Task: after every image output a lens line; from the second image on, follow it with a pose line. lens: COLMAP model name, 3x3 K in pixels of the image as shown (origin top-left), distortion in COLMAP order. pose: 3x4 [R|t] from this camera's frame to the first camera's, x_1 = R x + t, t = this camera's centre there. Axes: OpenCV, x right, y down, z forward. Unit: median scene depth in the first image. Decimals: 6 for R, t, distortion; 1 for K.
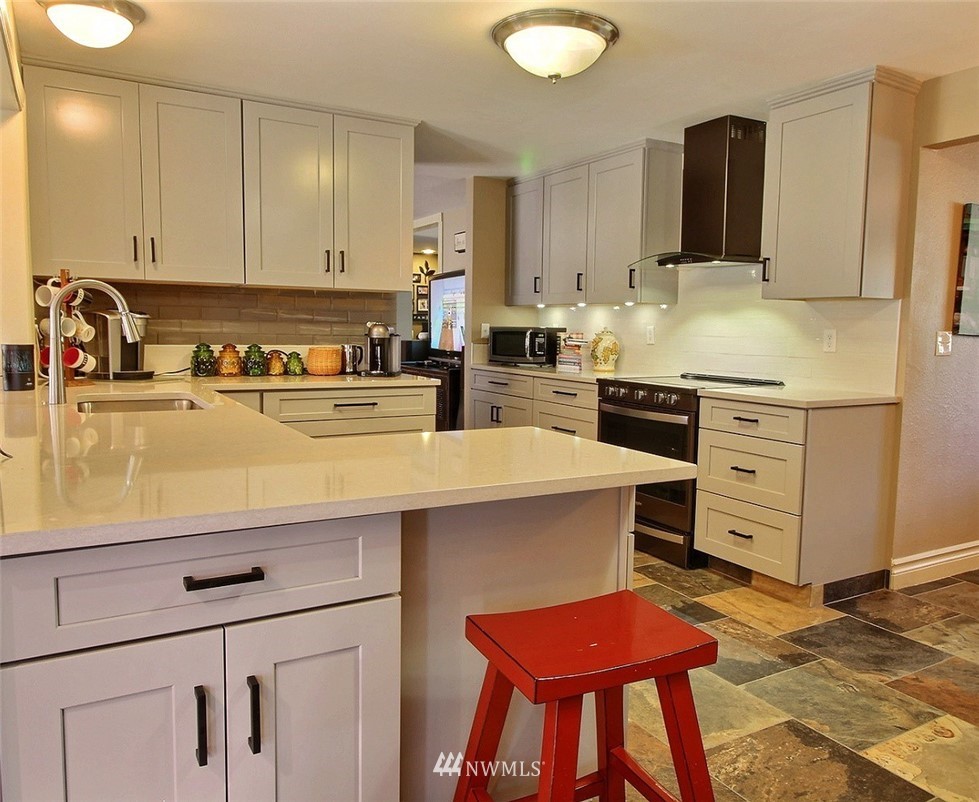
lens RADIAL K [[749.3, 0, 504.3], [0, 749.3, 399.7], [0, 0, 1]] dist [-0.004320, -0.004722]
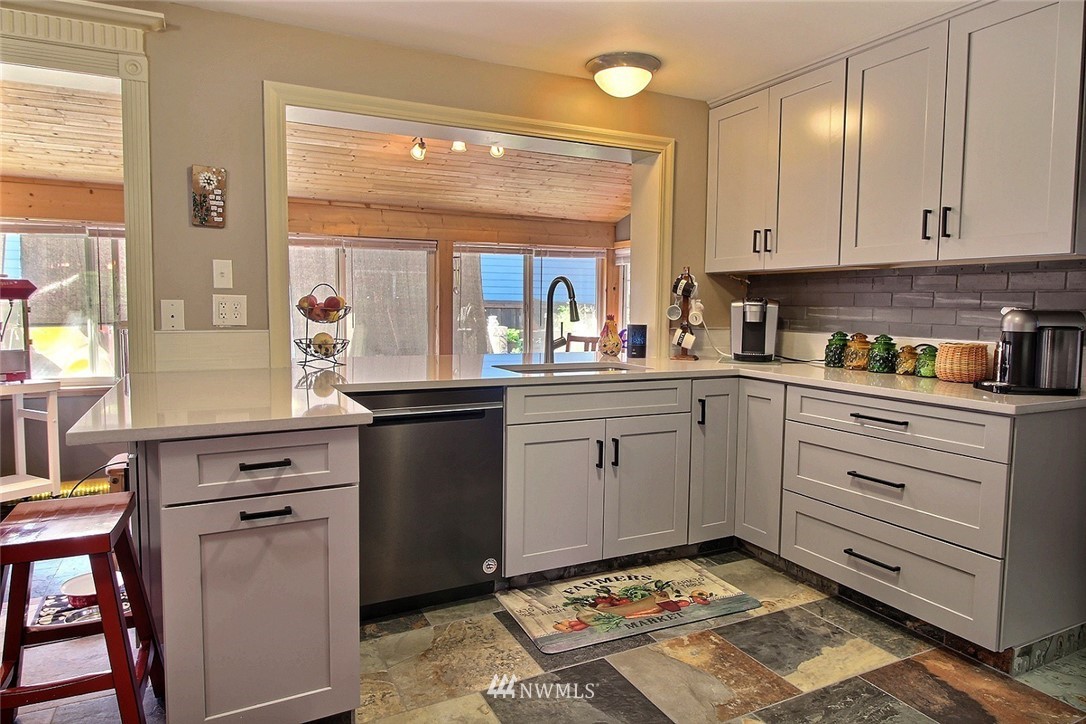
lens RADIAL K [[673.9, 0, 547.0], [0, 673.9, 355.4], [0, 0, 1]] dist [0.002892, -0.002047]
pose [[-0.058183, 0.058391, -0.996597, 0.456418], [-0.110869, 0.991735, 0.064579, -0.059628], [0.992130, 0.114249, -0.051228, 0.679650]]
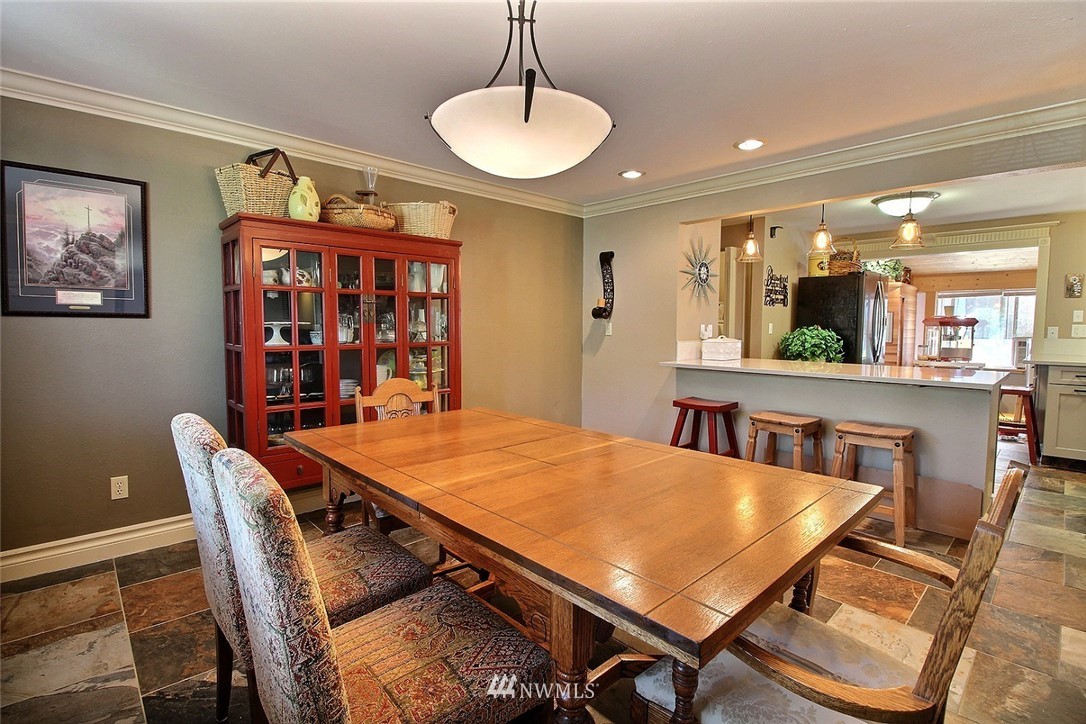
lens RADIAL K [[506.3, 0, 547.9], [0, 506.3, 356.4], [0, 0, 1]] dist [-0.000786, -0.011833]
pose [[-0.971668, -0.004014, -0.236315, 1.378771], [-0.042066, 0.986829, 0.156204, -0.100900], [0.232575, 0.161719, -0.959039, 1.215406]]
